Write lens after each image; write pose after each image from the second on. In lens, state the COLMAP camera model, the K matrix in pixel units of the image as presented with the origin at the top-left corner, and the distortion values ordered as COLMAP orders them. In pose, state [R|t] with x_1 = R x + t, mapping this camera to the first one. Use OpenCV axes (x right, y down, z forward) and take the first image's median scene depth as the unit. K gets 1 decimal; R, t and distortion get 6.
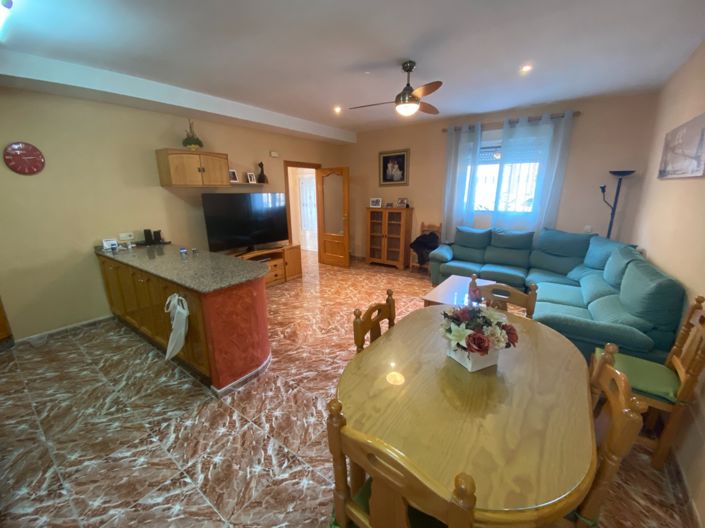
lens RADIAL K [[285.3, 0, 350.4], [0, 285.3, 264.7], [0, 0, 1]] dist [0.033461, -0.028104]
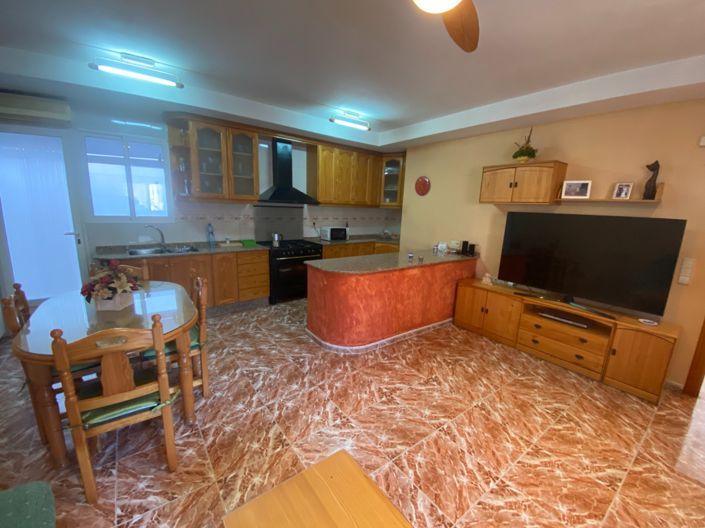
lens RADIAL K [[291.7, 0, 350.5], [0, 291.7, 263.3], [0, 0, 1]] dist [0.044626, -0.035845]
pose [[-0.302535, 0.187027, -0.934609, 0.605213], [-0.269705, 0.923686, 0.272145, -0.264918], [0.914184, 0.334402, -0.229005, 1.000254]]
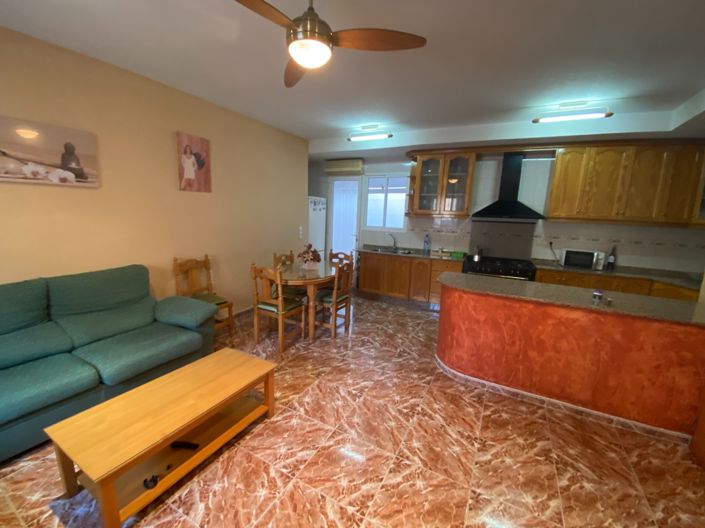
lens RADIAL K [[291.7, 0, 350.5], [0, 291.7, 263.3], [0, 0, 1]] dist [0.044626, -0.035845]
pose [[-0.990860, -0.004020, -0.134837, 0.175205], [-0.059476, 0.910176, 0.409930, -0.387942], [0.121078, 0.414202, -0.902096, 1.515207]]
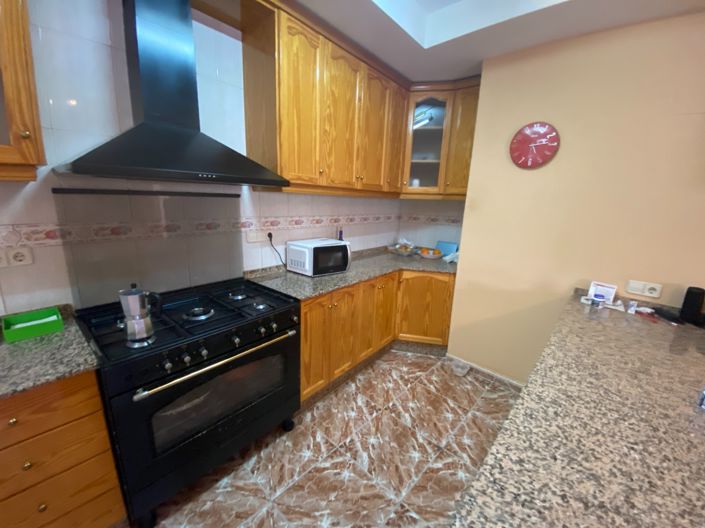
lens RADIAL K [[285.3, 0, 350.4], [0, 285.3, 264.7], [0, 0, 1]] dist [0.033461, -0.028104]
pose [[-0.119395, 0.224132, -0.967217, -0.283895], [-0.282985, 0.926095, 0.249535, -0.123378], [0.951664, 0.303502, -0.047145, 0.587687]]
